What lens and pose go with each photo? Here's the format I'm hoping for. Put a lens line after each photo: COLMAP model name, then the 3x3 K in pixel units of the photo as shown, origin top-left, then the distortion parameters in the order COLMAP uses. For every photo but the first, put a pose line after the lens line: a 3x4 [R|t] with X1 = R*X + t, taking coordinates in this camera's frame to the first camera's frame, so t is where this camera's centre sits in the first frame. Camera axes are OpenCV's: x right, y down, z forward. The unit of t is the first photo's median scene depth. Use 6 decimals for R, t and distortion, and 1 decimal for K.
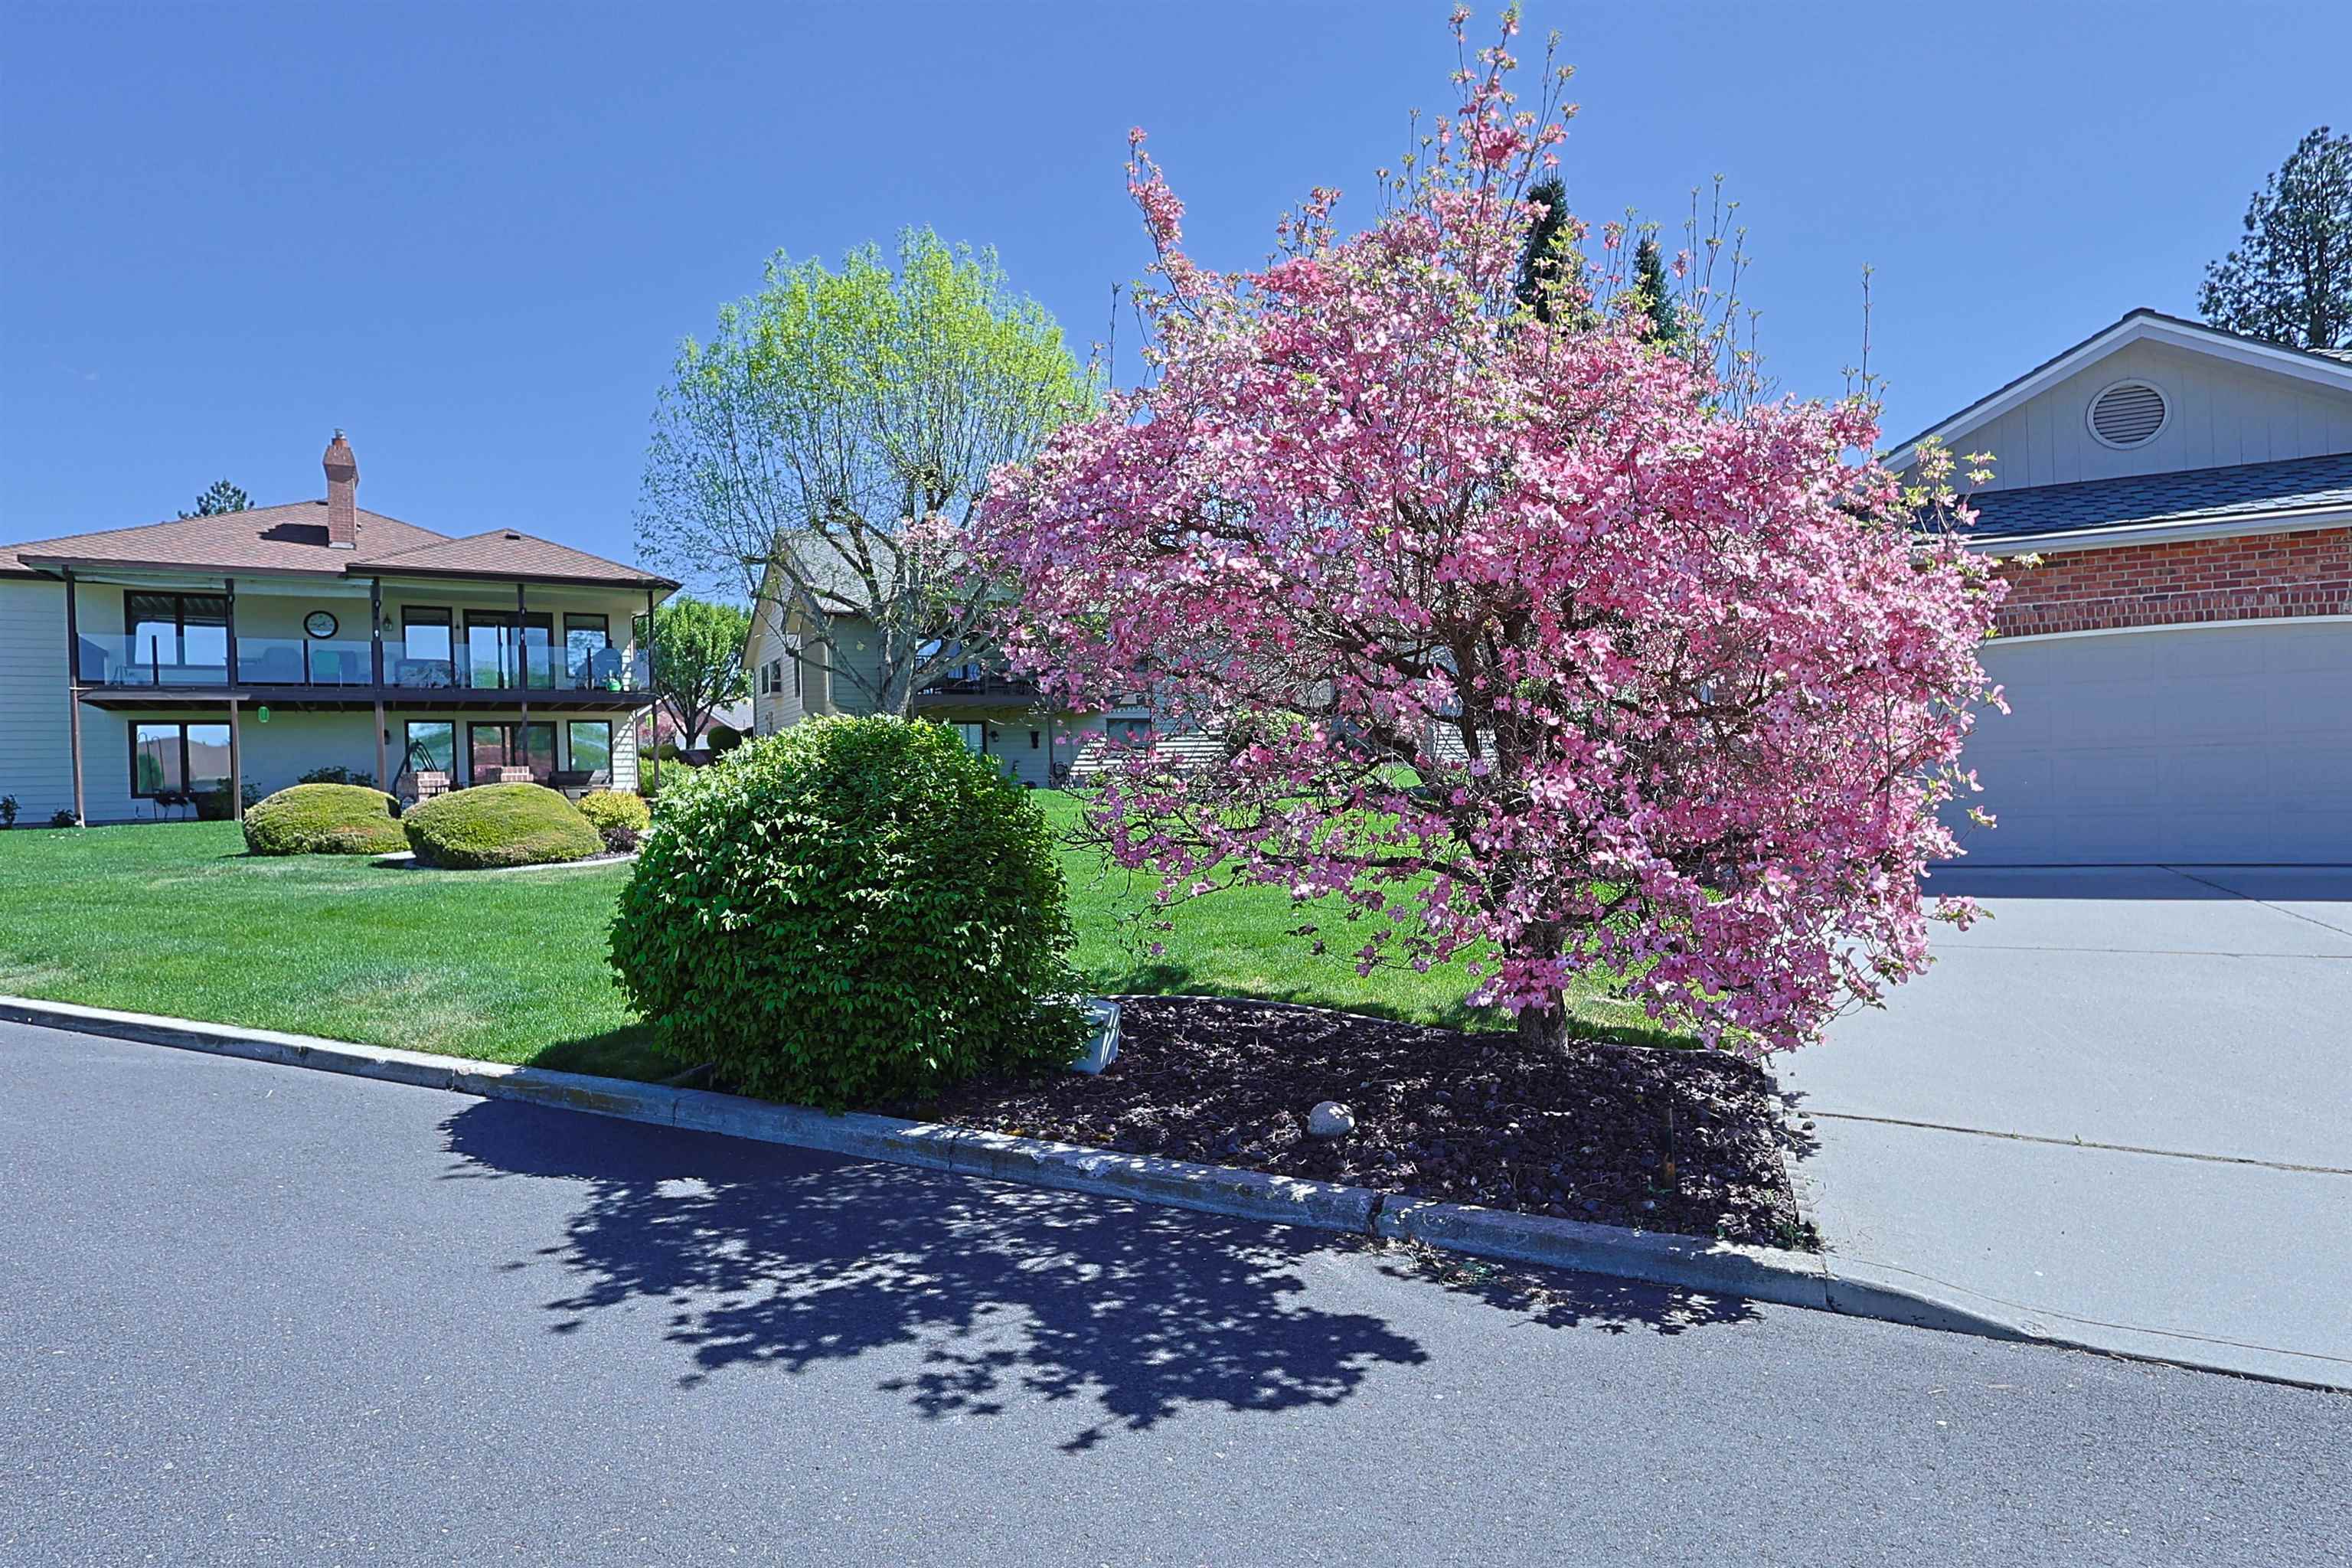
lens RADIAL K [[1203.3, 0, 1169.8], [0, 1203.3, 782.5], [0, 0, 1]] dist [-0.001546, 0.001567]
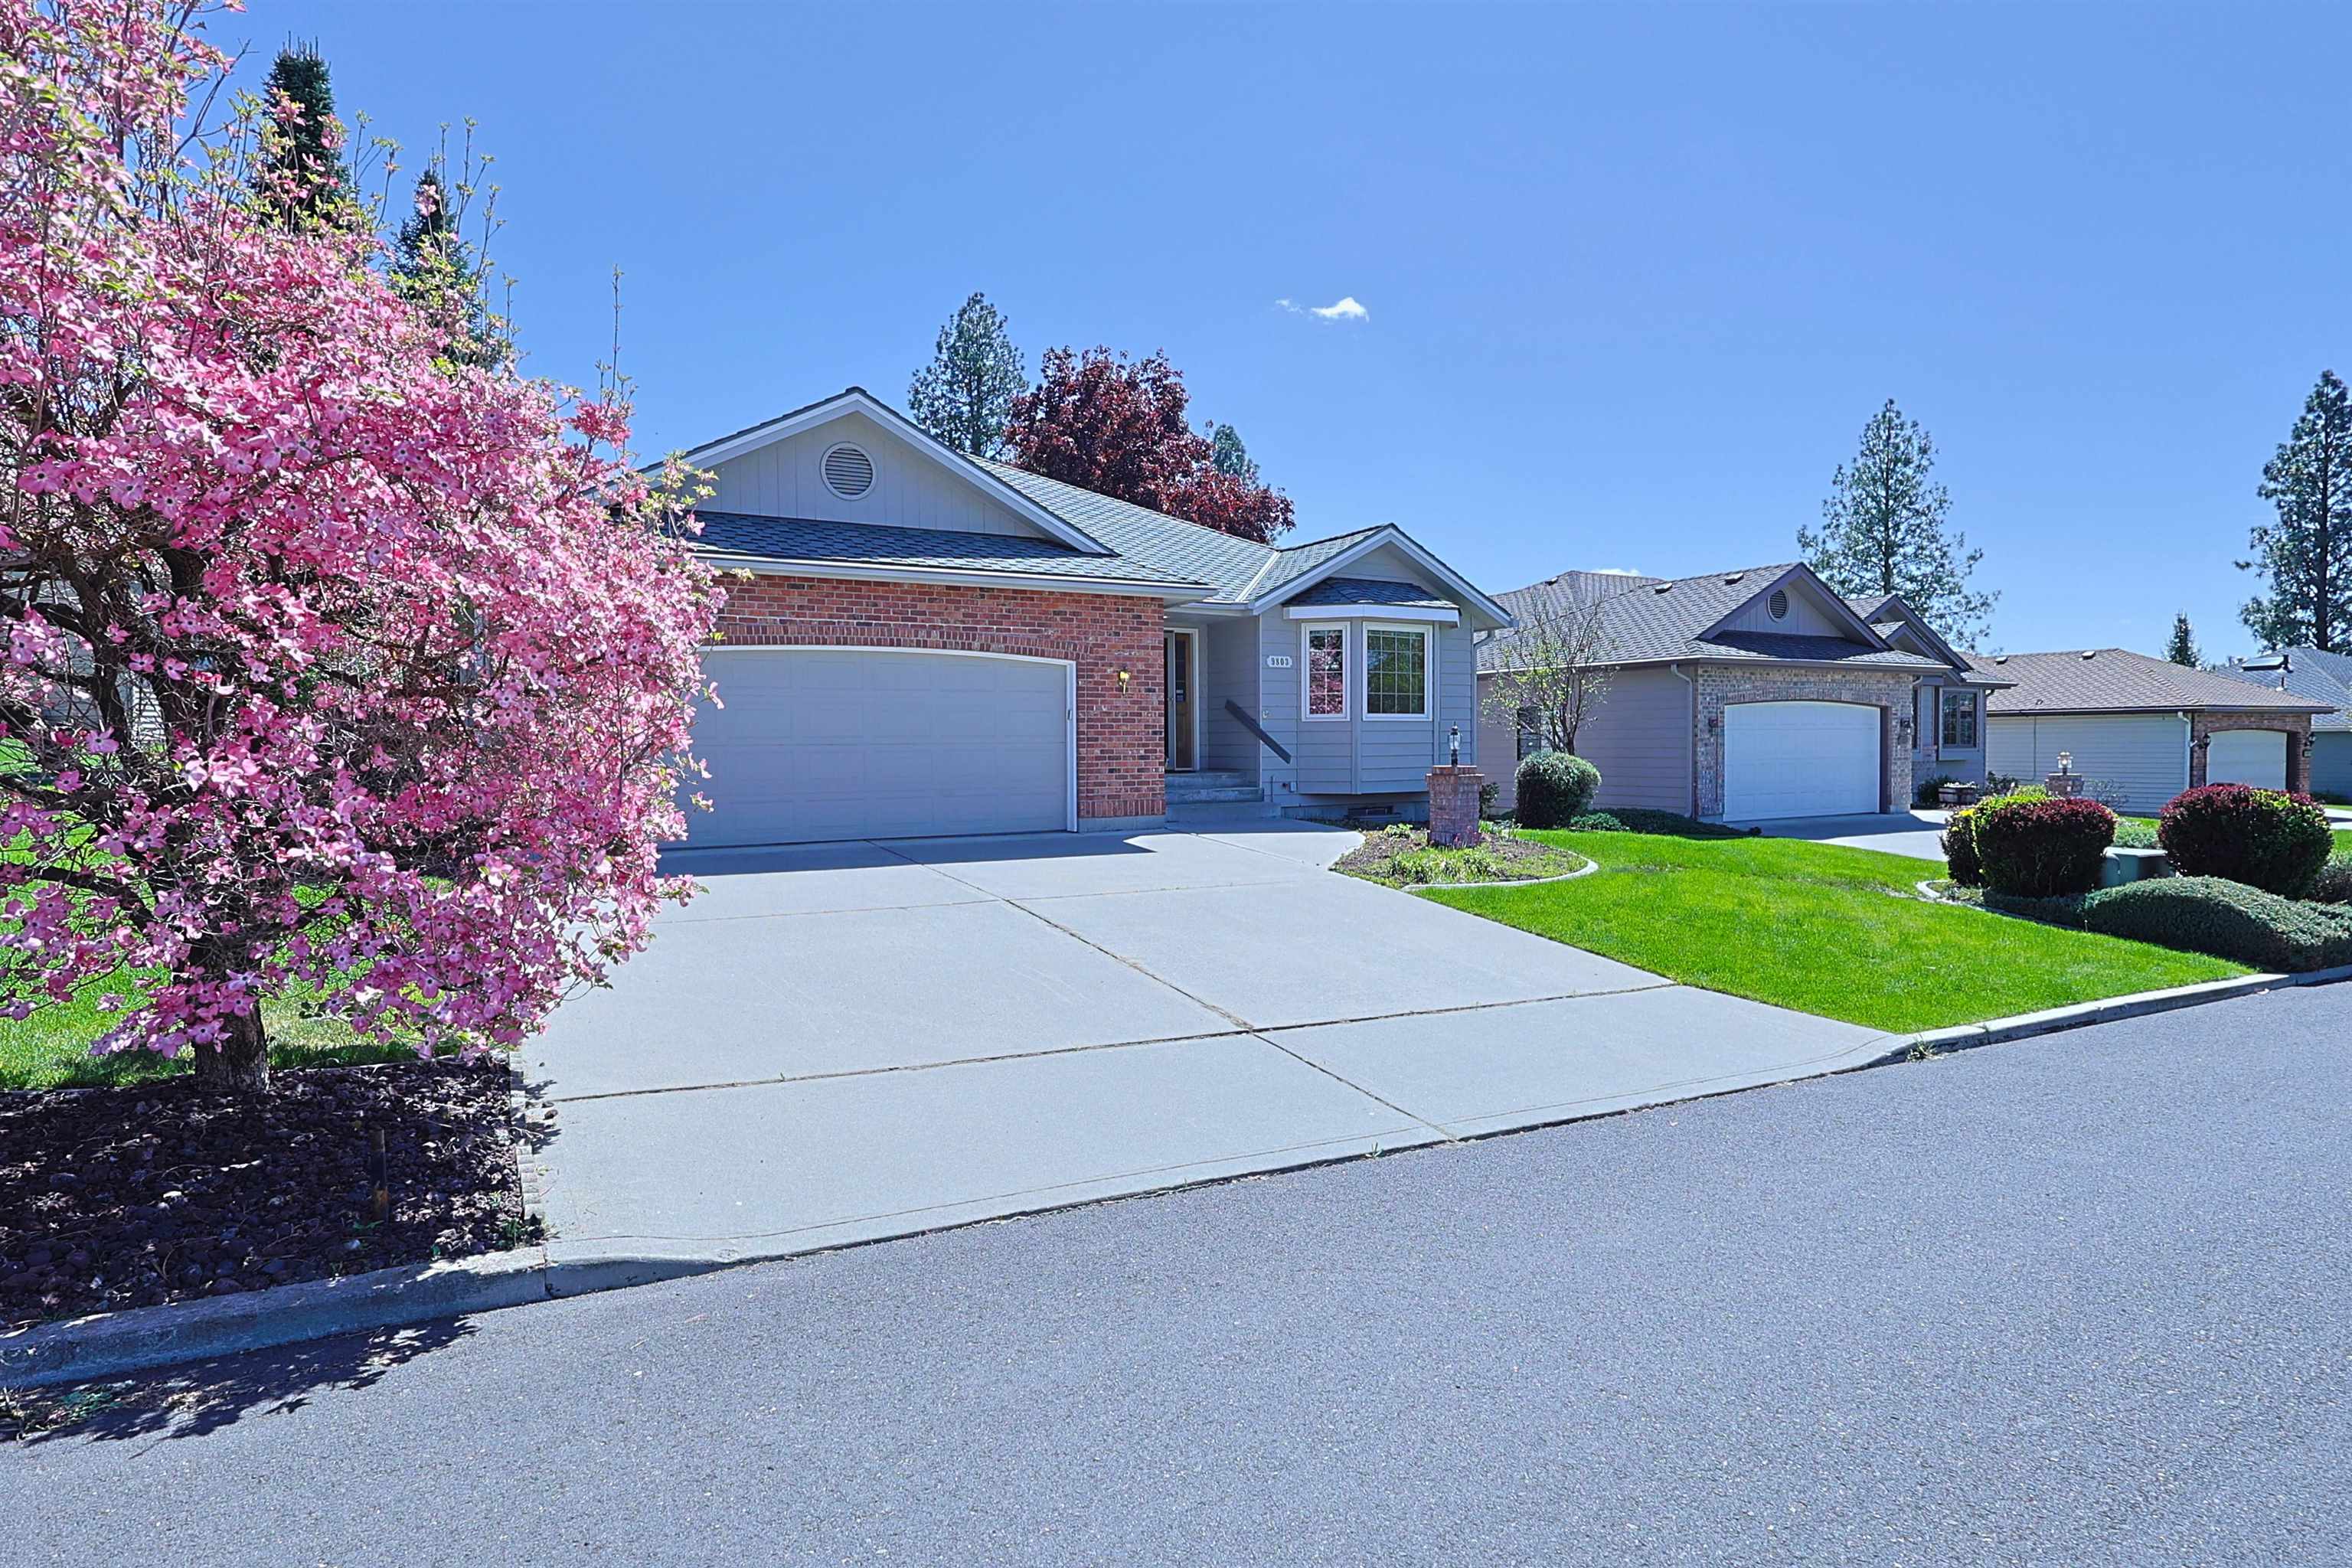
lens RADIAL K [[1203.3, 0, 1169.8], [0, 1203.3, 782.5], [0, 0, 1]] dist [-0.001546, 0.001567]
pose [[0.606854, 0.003491, 0.794806, 0.059726], [-0.011404, 0.999926, 0.004316, 0.001355], [-0.794731, -0.011683, 0.606849, -0.006676]]
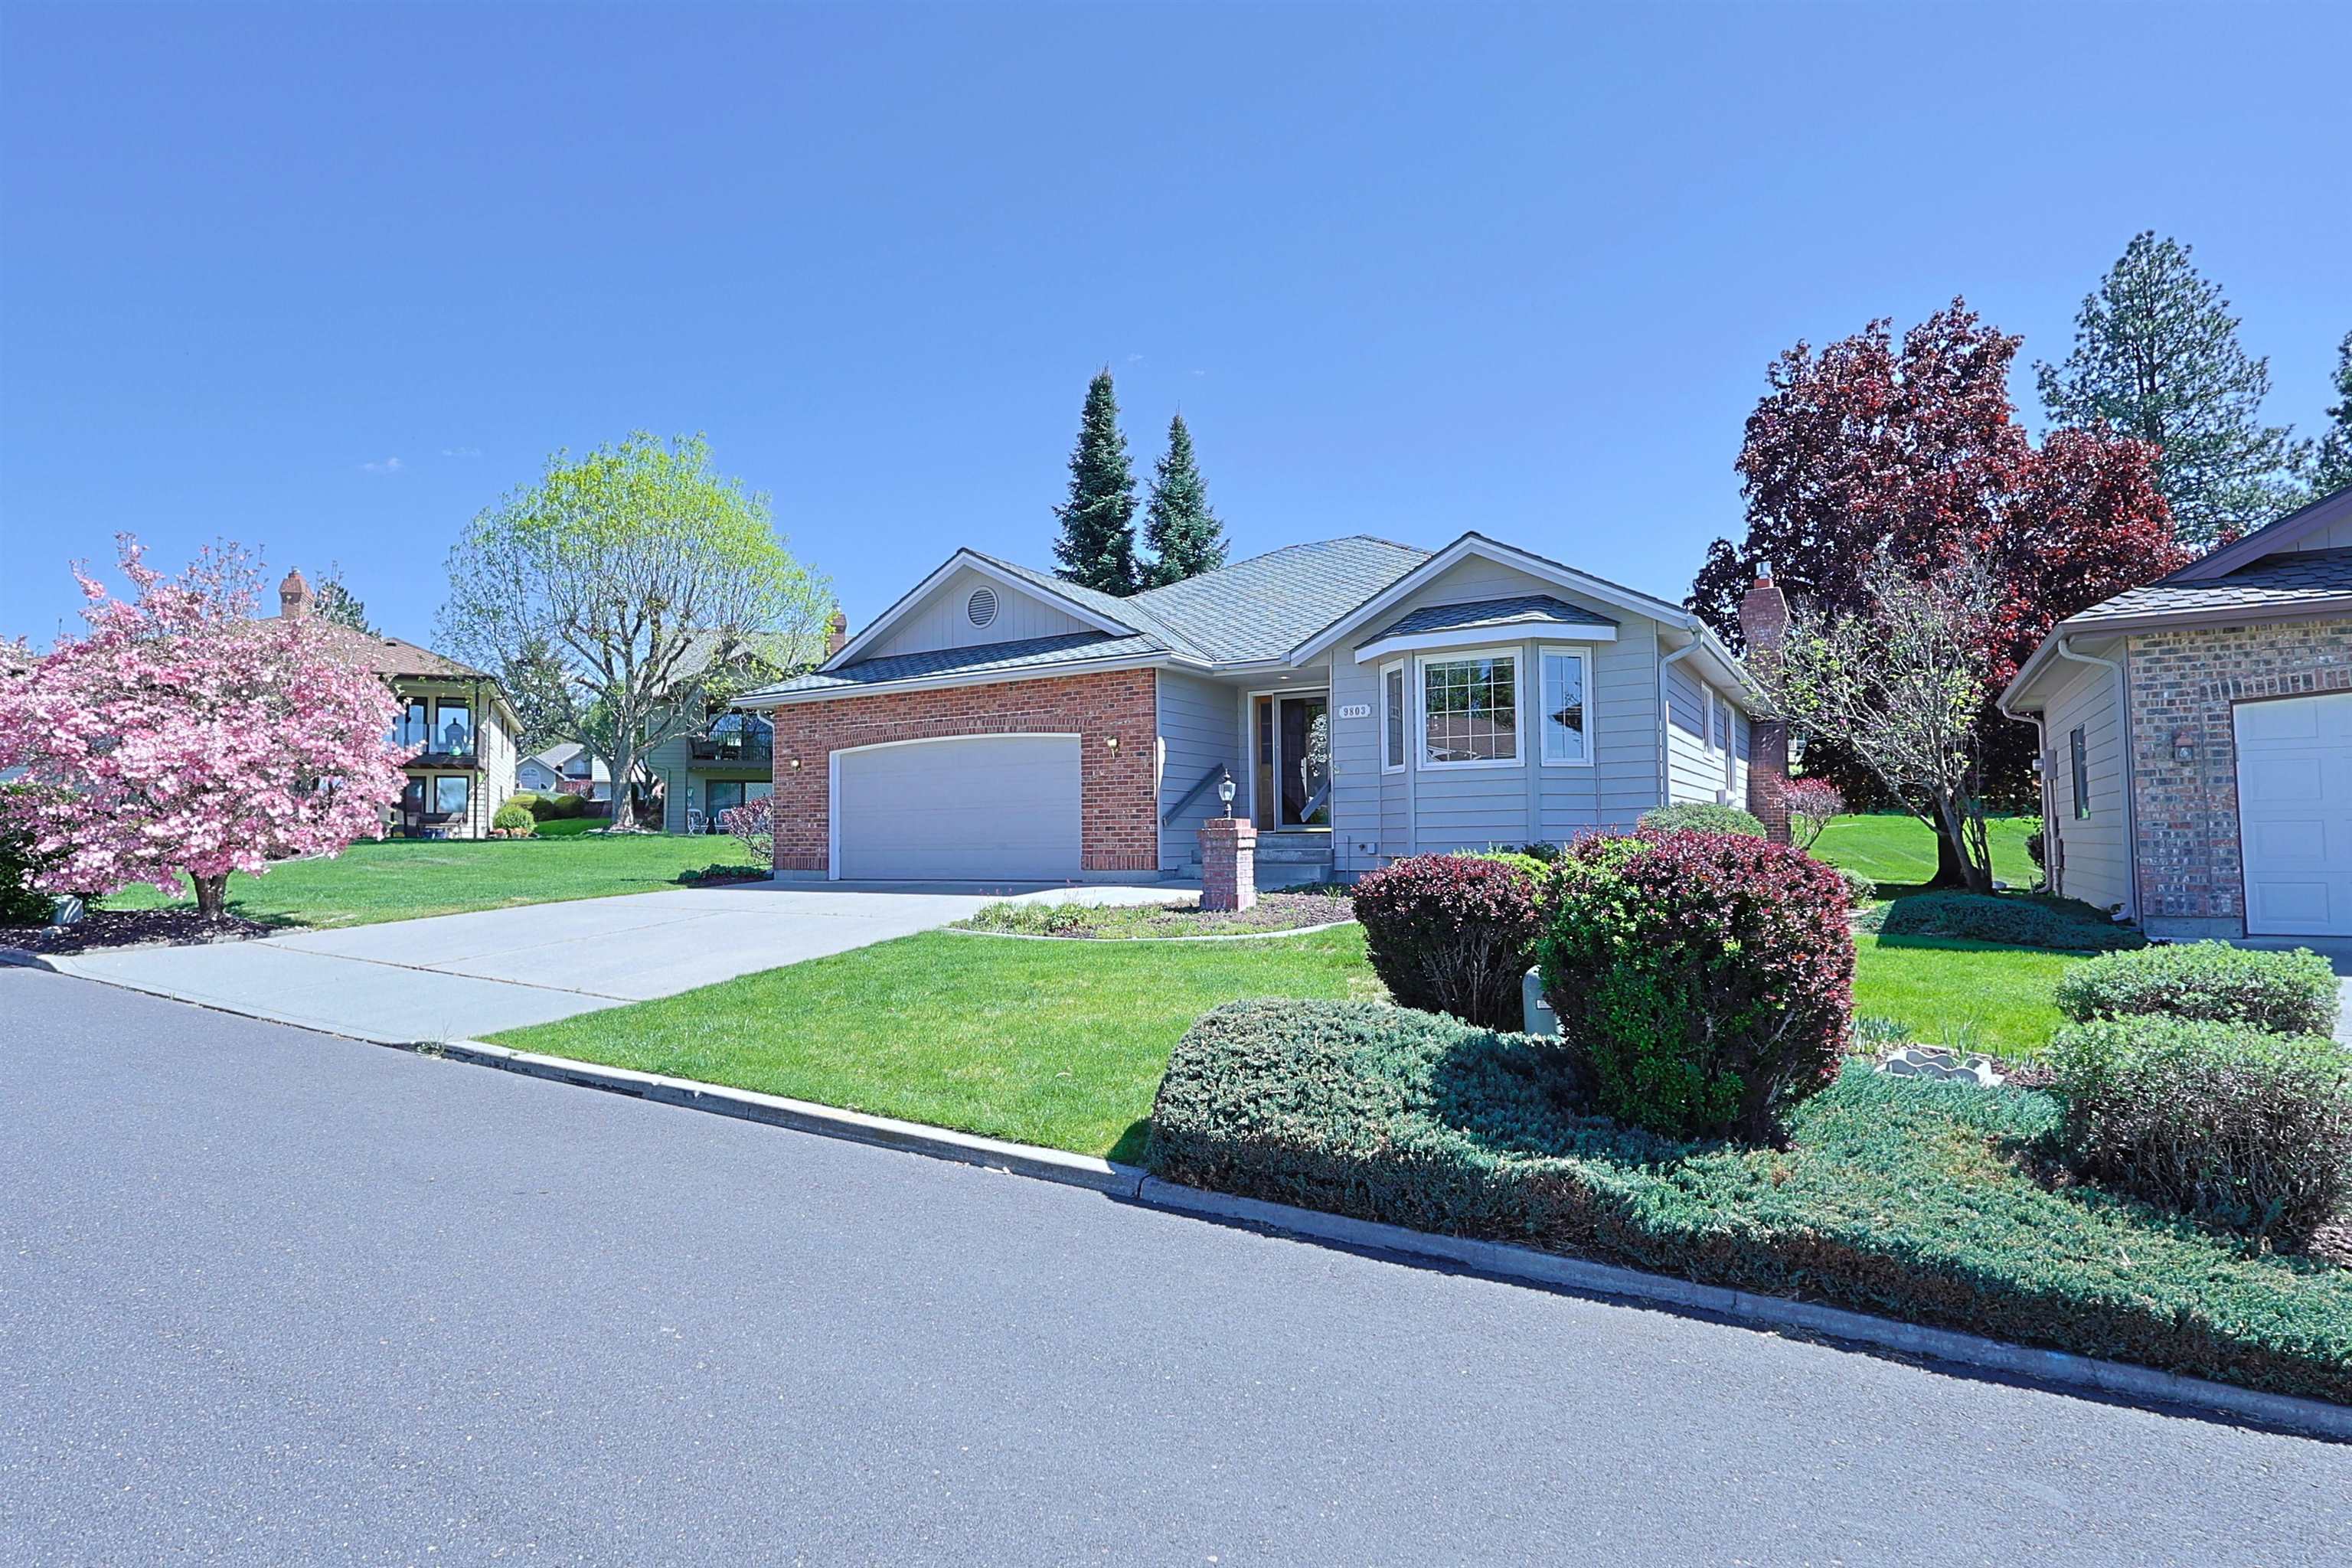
lens RADIAL K [[1203.3, 0, 1169.8], [0, 1203.3, 782.5], [0, 0, 1]] dist [-0.001546, 0.001567]
pose [[0.990055, 0.015734, -0.139801, 3.075667], [-0.022531, 0.998633, -0.047169, 0.013000], [0.138868, 0.049850, 0.989055, -1.393447]]
